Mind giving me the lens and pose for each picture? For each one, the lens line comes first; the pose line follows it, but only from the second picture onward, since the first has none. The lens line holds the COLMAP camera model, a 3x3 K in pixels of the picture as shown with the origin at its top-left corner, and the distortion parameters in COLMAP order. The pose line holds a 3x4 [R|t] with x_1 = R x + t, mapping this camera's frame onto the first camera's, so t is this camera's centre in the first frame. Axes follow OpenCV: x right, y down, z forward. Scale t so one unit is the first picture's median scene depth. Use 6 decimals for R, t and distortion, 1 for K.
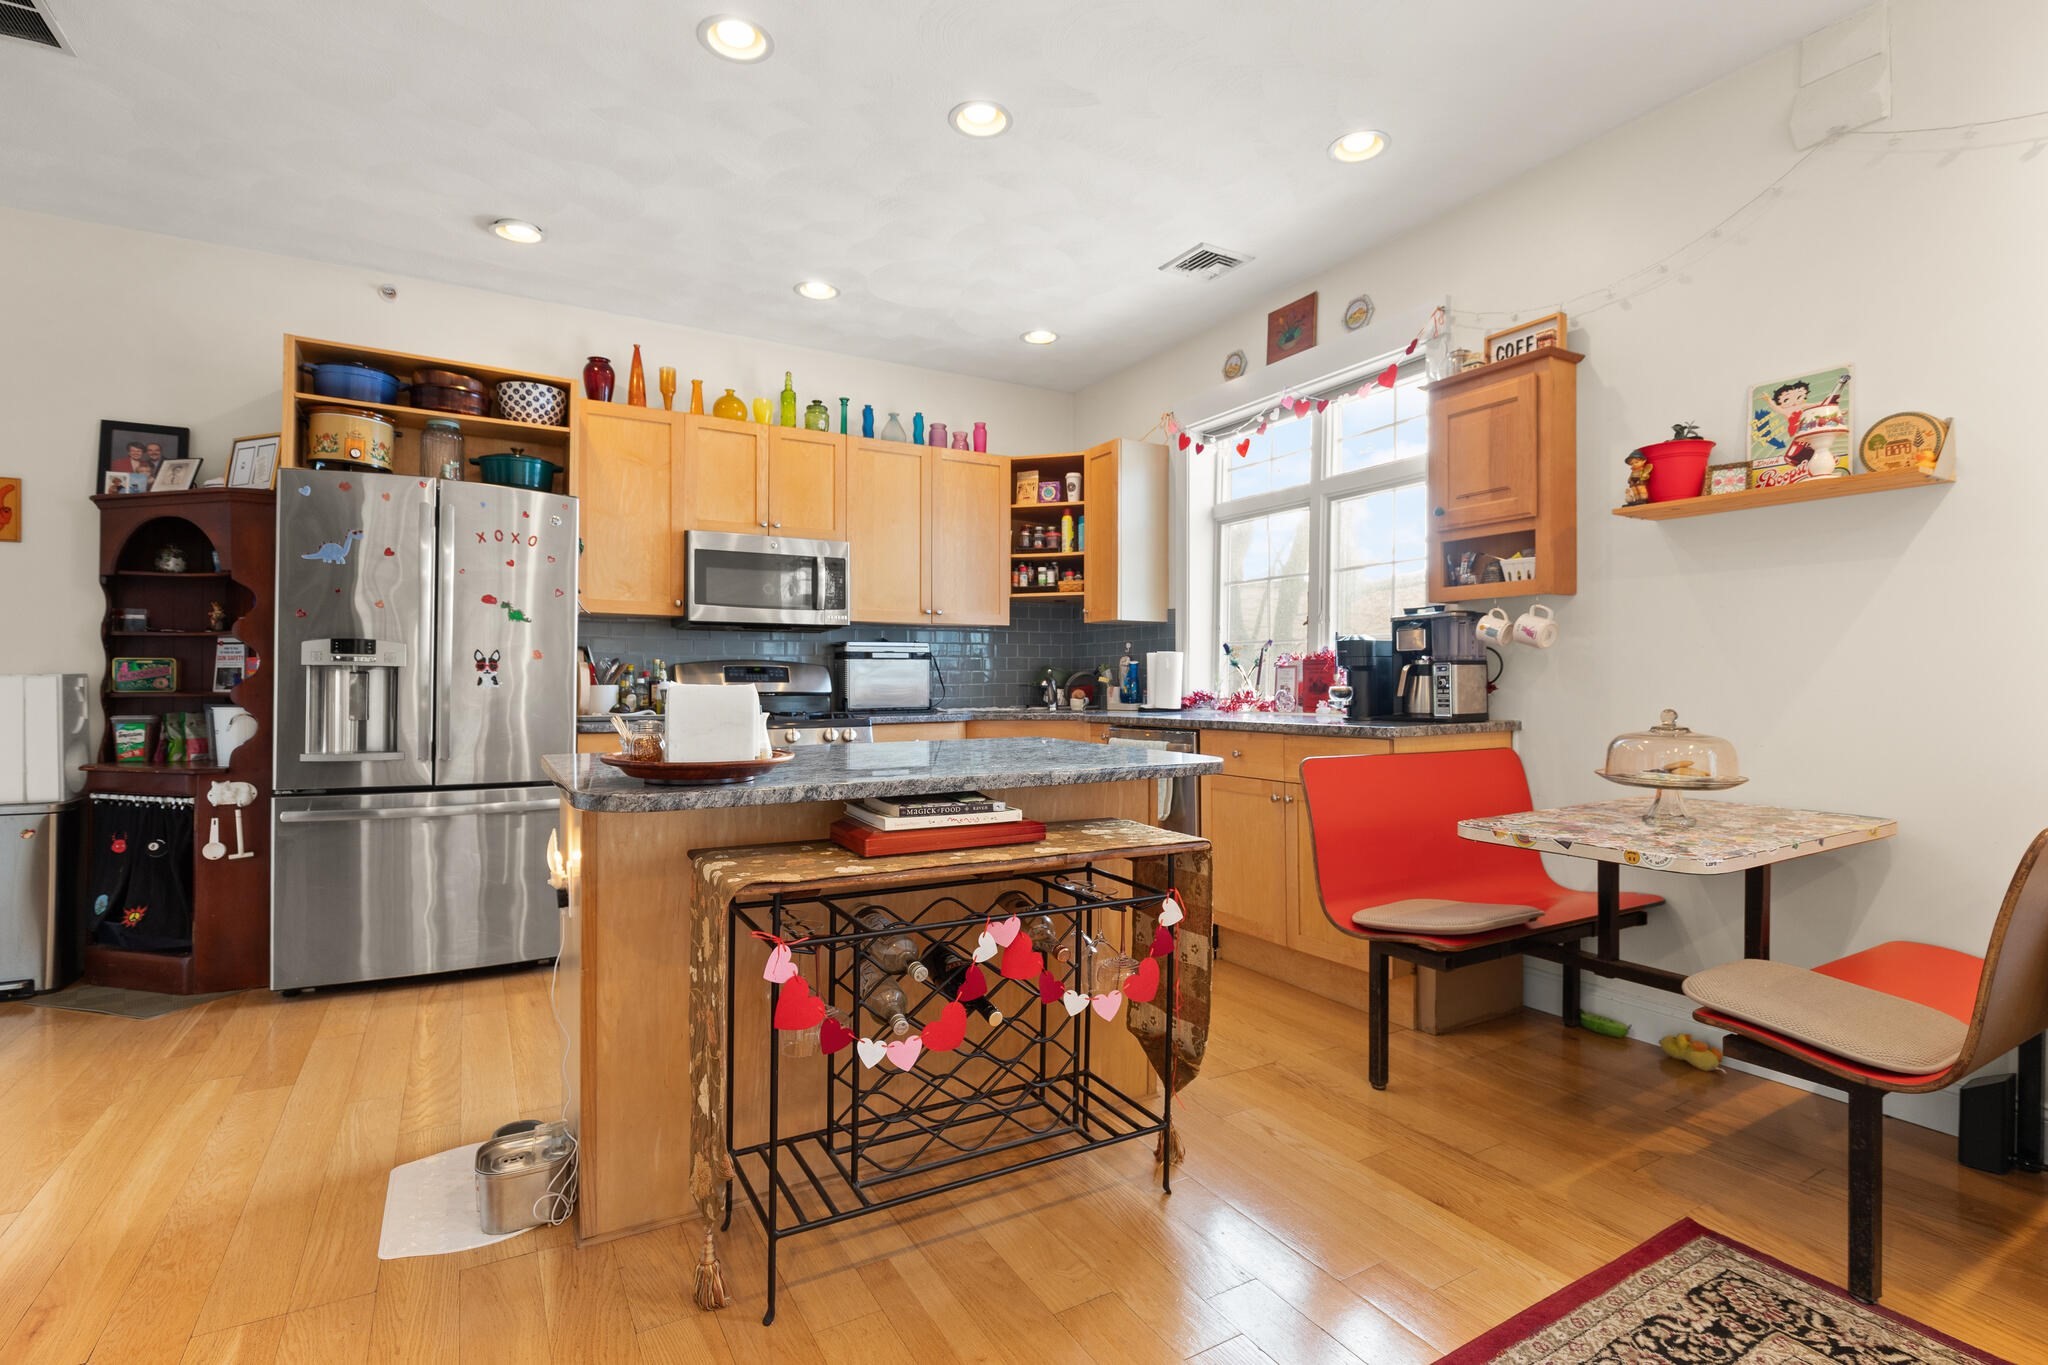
lens RADIAL K [[953.6, 0, 1024.0], [0, 953.6, 682.5], [0, 0, 1]] dist [-0.004373, -0.000765]
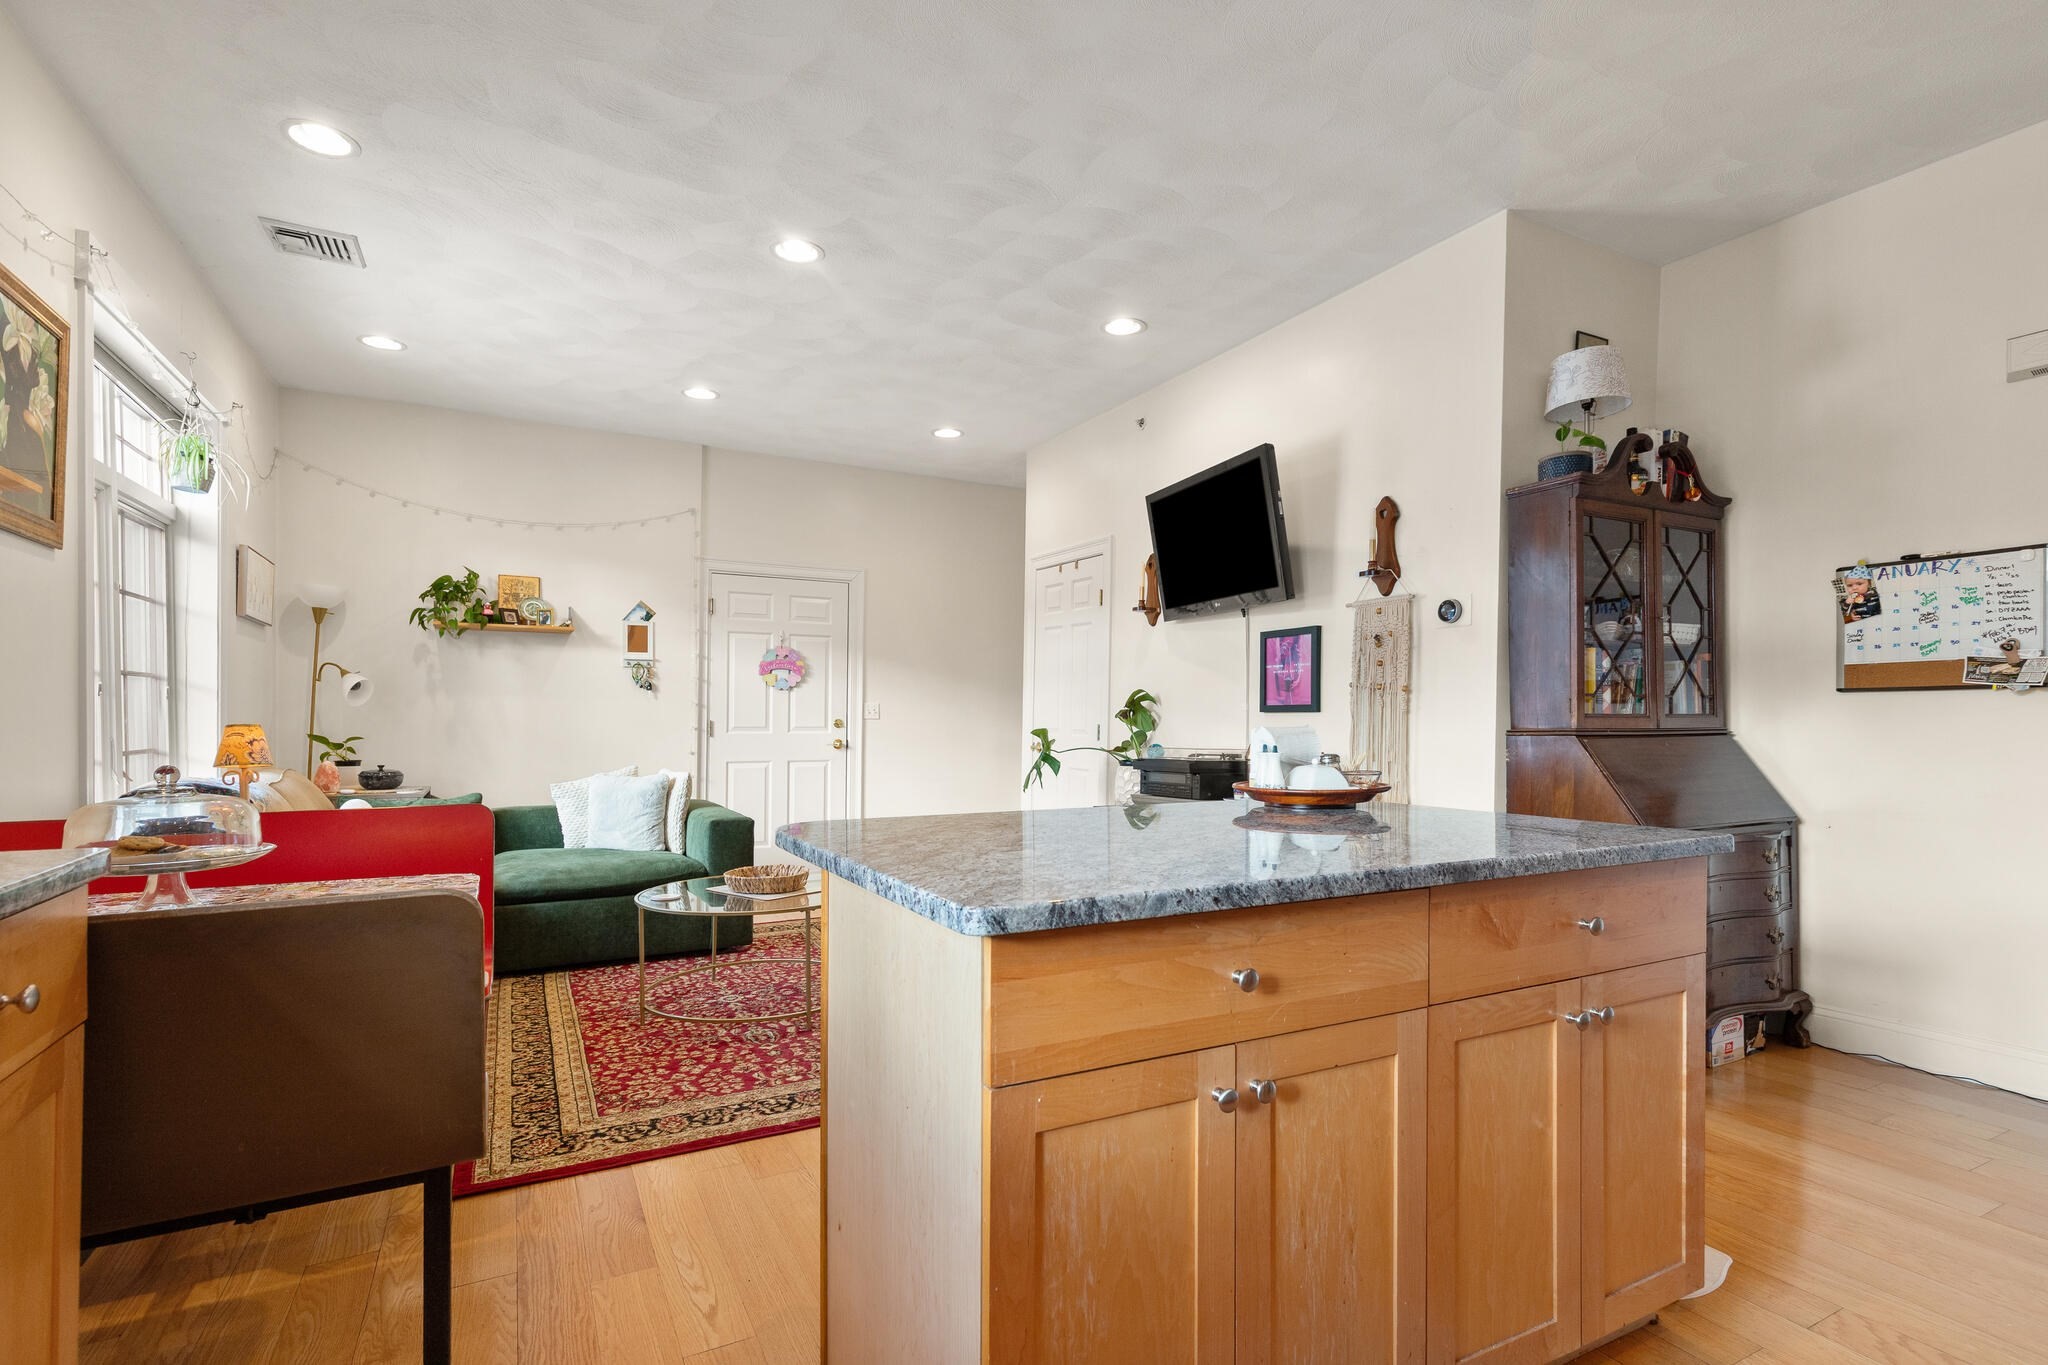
lens RADIAL K [[970.5, 0, 1044.8], [0, 970.5, 708.2], [0, 0, 1]] dist [-0.000470, 0.000213]
pose [[-0.999664, -0.000405, 0.025927, -0.021101], [-0.000544, 0.999986, -0.005342, -0.007466], [-0.025925, -0.005354, -0.999650, 1.067027]]
